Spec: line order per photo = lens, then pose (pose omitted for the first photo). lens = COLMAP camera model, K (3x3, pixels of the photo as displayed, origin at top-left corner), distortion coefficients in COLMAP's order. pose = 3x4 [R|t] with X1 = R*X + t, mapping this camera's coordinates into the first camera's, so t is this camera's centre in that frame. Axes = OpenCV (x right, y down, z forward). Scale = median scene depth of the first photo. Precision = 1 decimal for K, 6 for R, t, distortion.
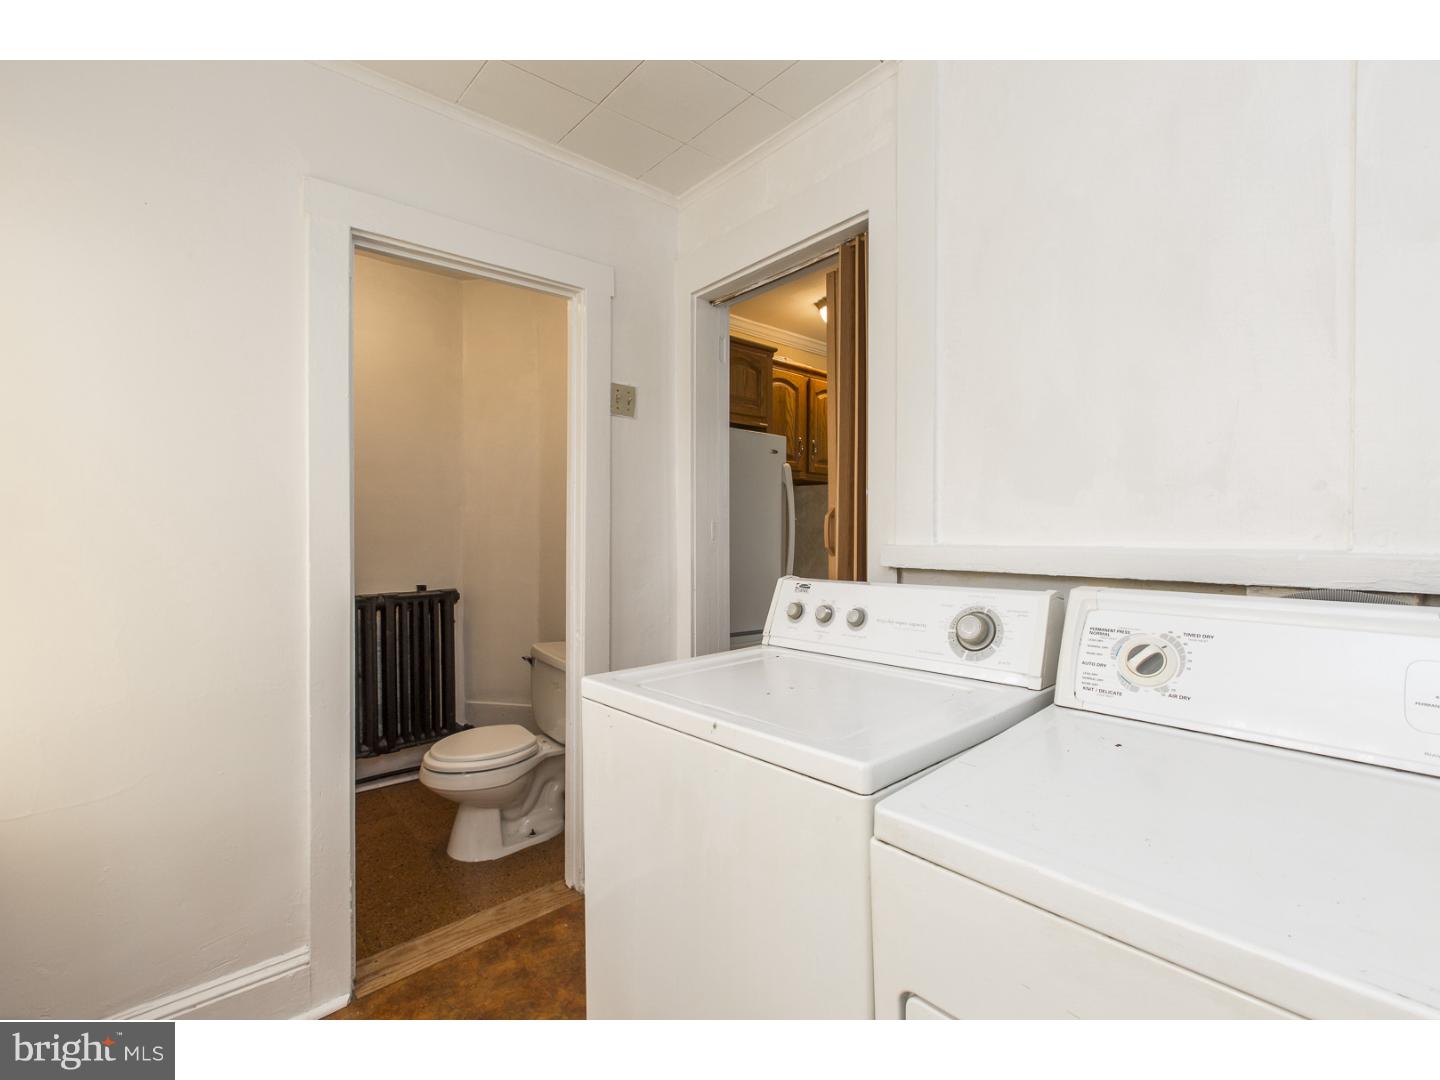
lens RADIAL K [[644.6, 0, 719.6], [0, 644.6, 541.6], [0, 0, 1]] dist [-0.000237, -0.000202]
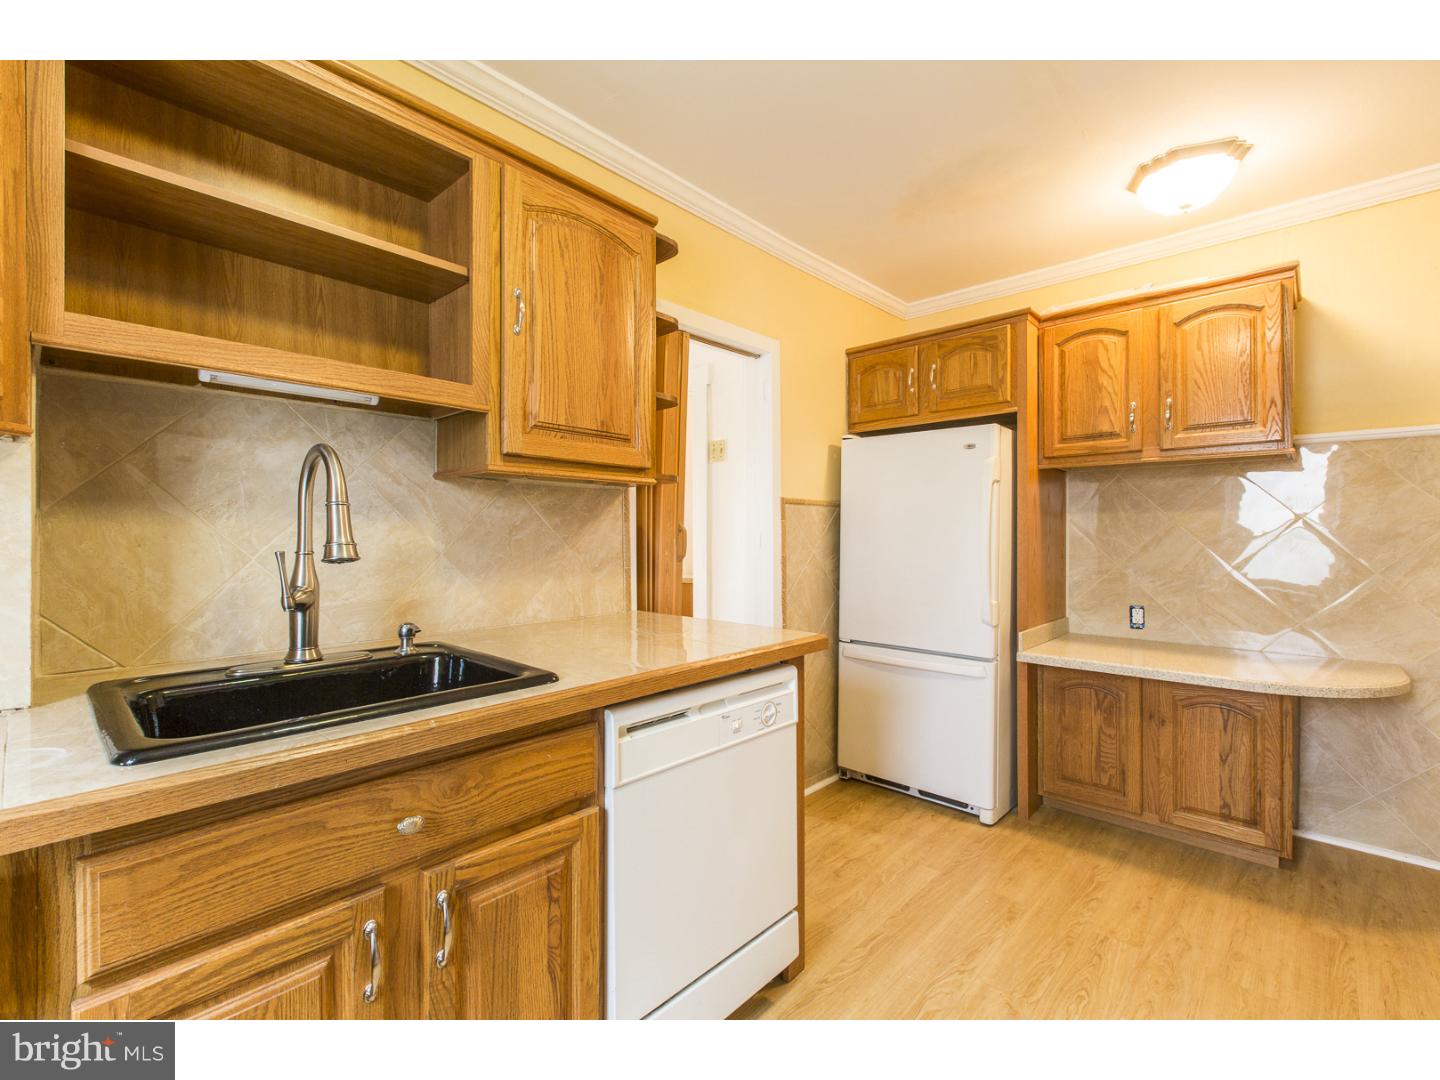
lens RADIAL K [[644.6, 0, 720.5], [0, 644.6, 537.0], [0, 0, 1]] dist [-0.000237, -0.000202]
pose [[0.102699, 0.008480, -0.994676, 0.784089], [-0.009937, 0.999923, 0.007499, -0.019812], [0.994663, 0.009114, 0.102775, 0.511422]]
